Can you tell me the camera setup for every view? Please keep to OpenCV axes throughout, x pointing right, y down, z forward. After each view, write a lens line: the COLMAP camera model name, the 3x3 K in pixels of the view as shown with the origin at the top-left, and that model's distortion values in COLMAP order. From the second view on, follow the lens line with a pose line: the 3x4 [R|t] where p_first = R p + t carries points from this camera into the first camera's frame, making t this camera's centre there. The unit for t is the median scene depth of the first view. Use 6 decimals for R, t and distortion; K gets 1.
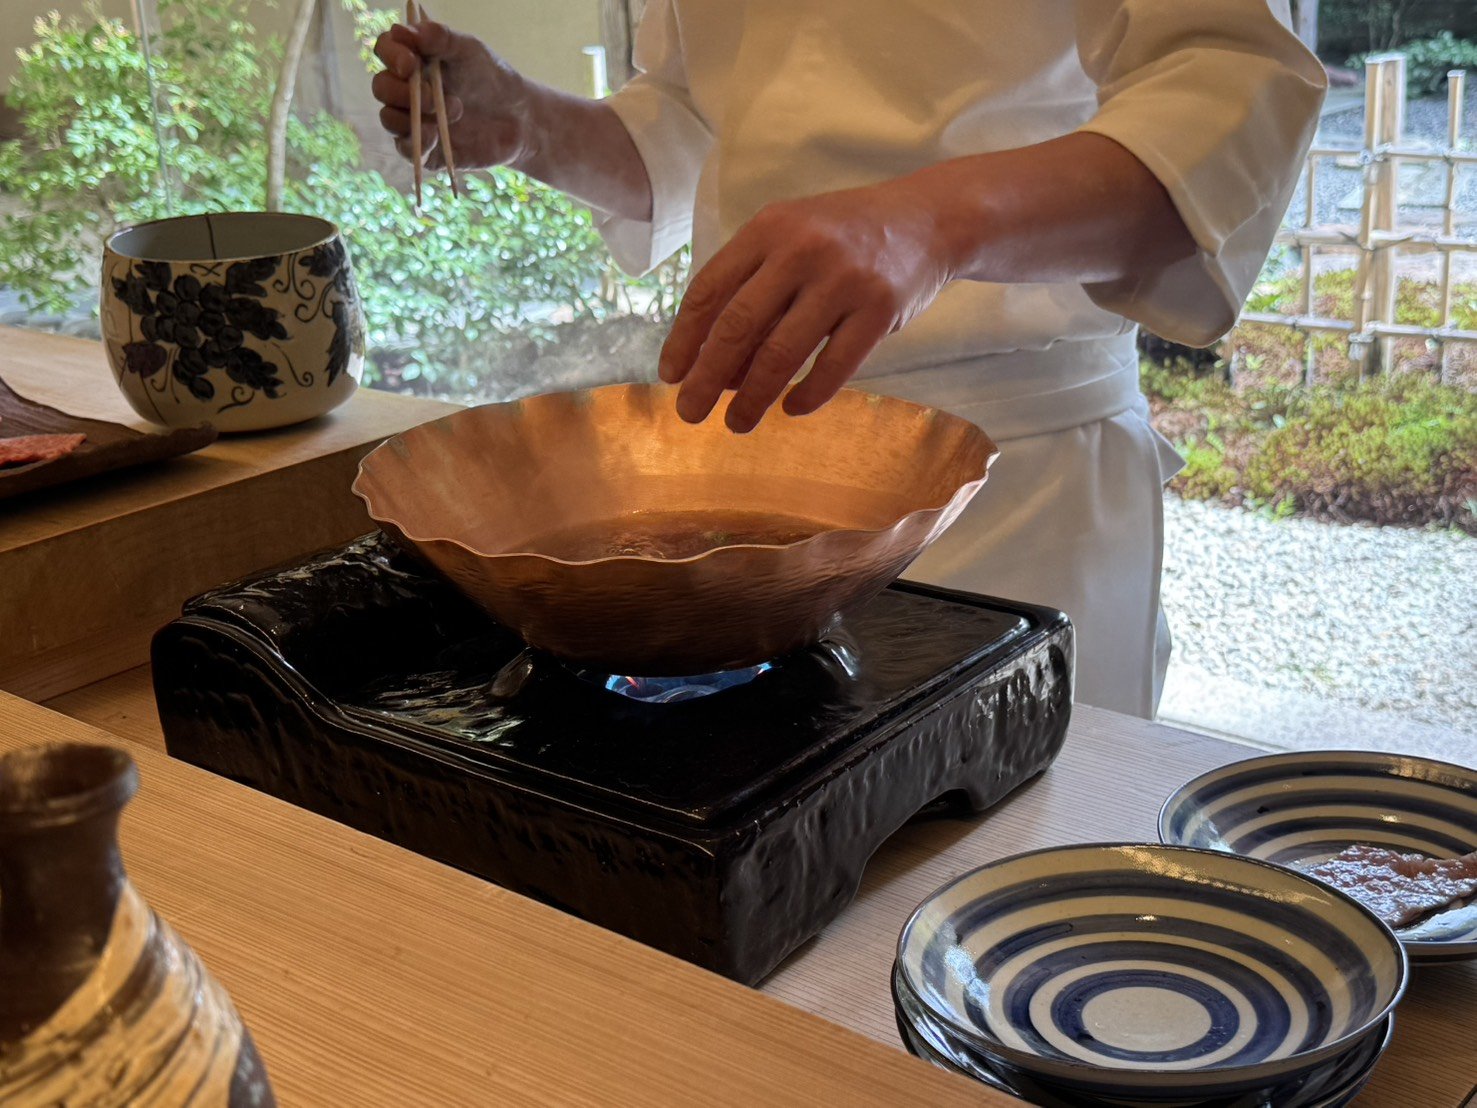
lens RADIAL K [[1354.5, 0, 738.5], [0, 1354.5, 554.0], [0, 0, 1]] dist [0.039994, -0.061057]
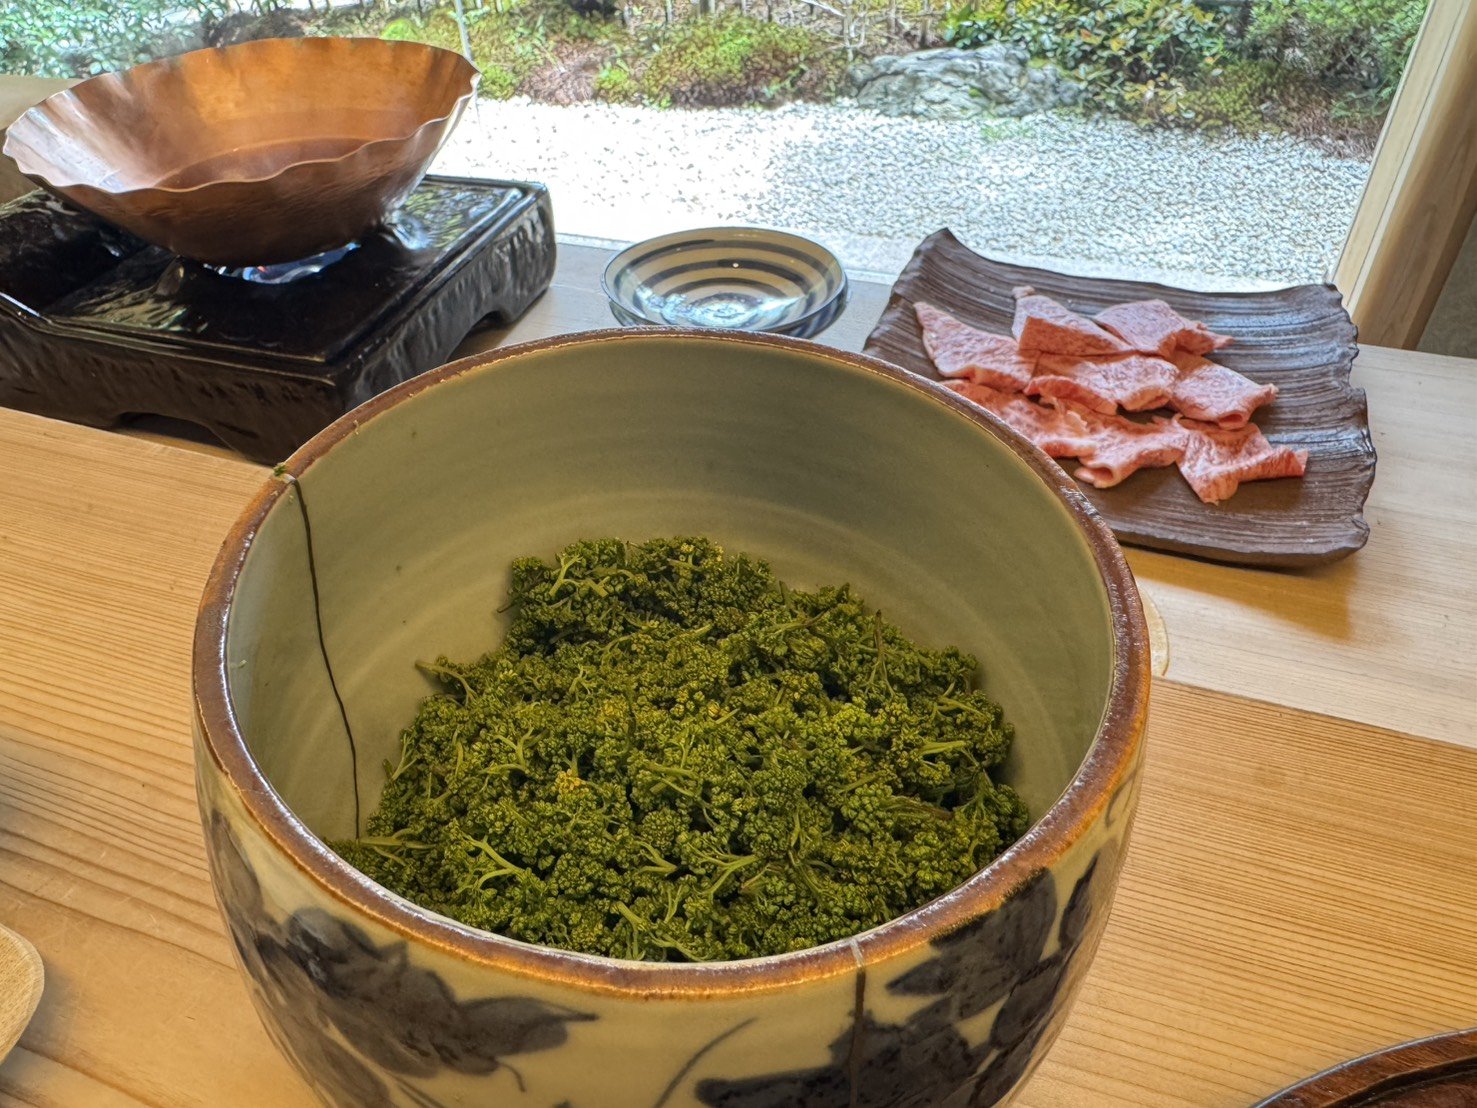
lens RADIAL K [[1354.5, 0, 738.5], [0, 1354.5, 554.0], [0, 0, 1]] dist [0.039994, -0.061057]
pose [[0.910332, -0.220257, 0.350404, -0.226547], [0.103830, 0.941095, 0.321807, -0.040425], [-0.400644, -0.256569, 0.879578, -0.651435]]
